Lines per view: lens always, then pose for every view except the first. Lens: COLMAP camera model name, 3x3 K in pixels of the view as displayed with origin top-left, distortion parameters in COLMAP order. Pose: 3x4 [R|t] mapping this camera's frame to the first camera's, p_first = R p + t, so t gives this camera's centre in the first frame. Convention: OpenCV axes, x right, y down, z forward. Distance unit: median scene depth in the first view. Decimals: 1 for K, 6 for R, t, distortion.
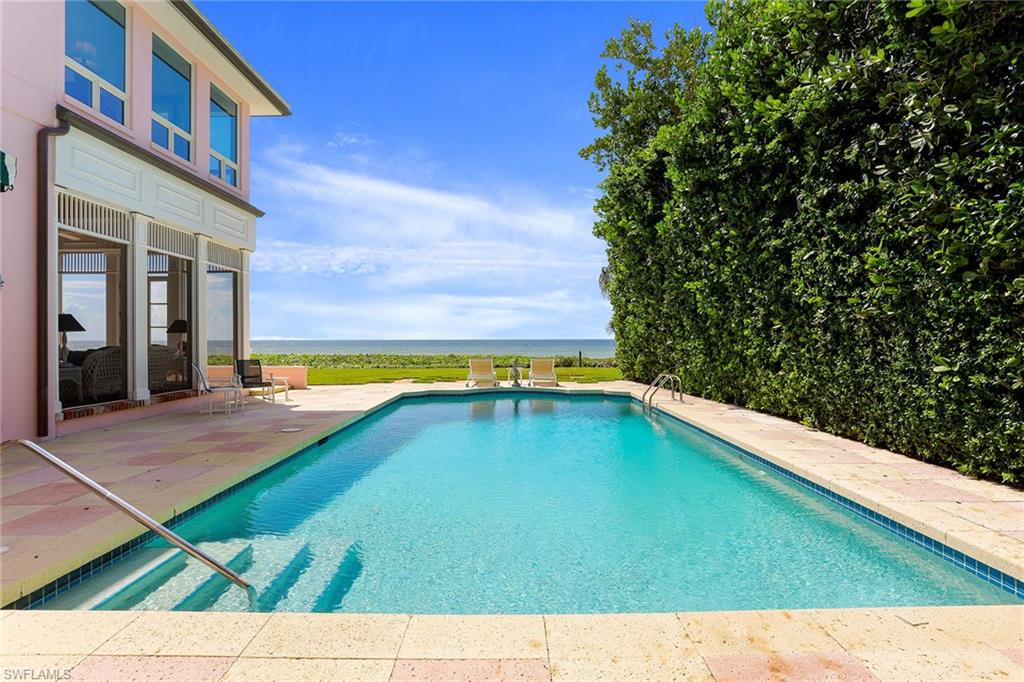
lens RADIAL K [[497.8, 0, 506.6], [0, 497.8, 338.7], [0, 0, 1]] dist [-0.062115, 0.025733]
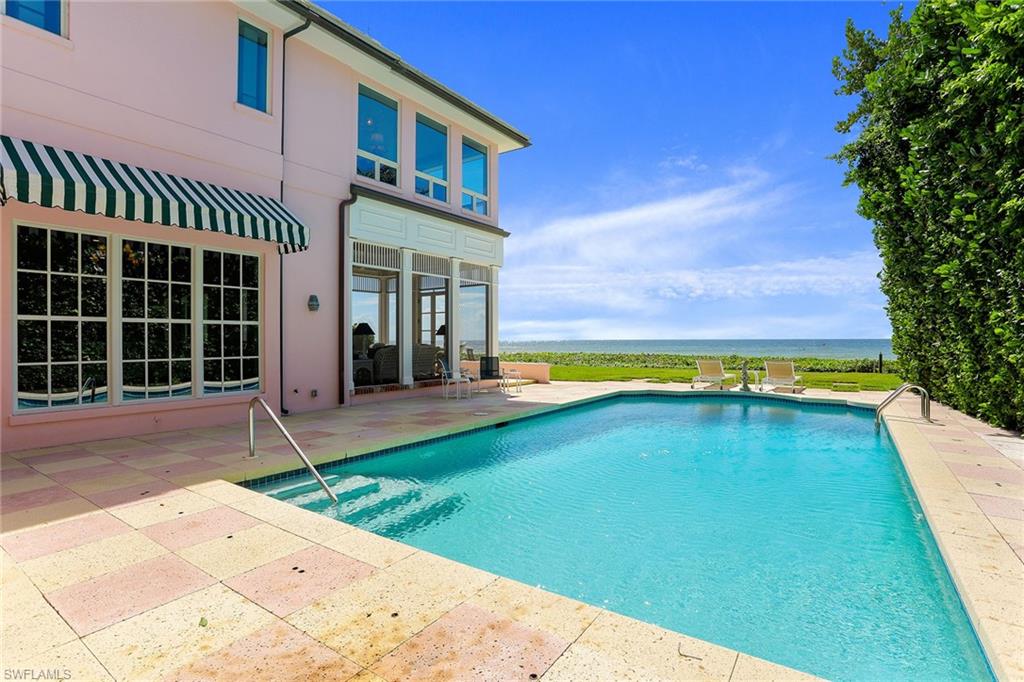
lens RADIAL K [[497.8, 0, 506.6], [0, 497.8, 338.7], [0, 0, 1]] dist [-0.062115, 0.025733]
pose [[0.823447, -0.001524, -0.567392, 0.242088], [0.002146, 0.999998, 0.000428, -0.002273], [0.567390, -0.001570, 0.823448, 0.005694]]
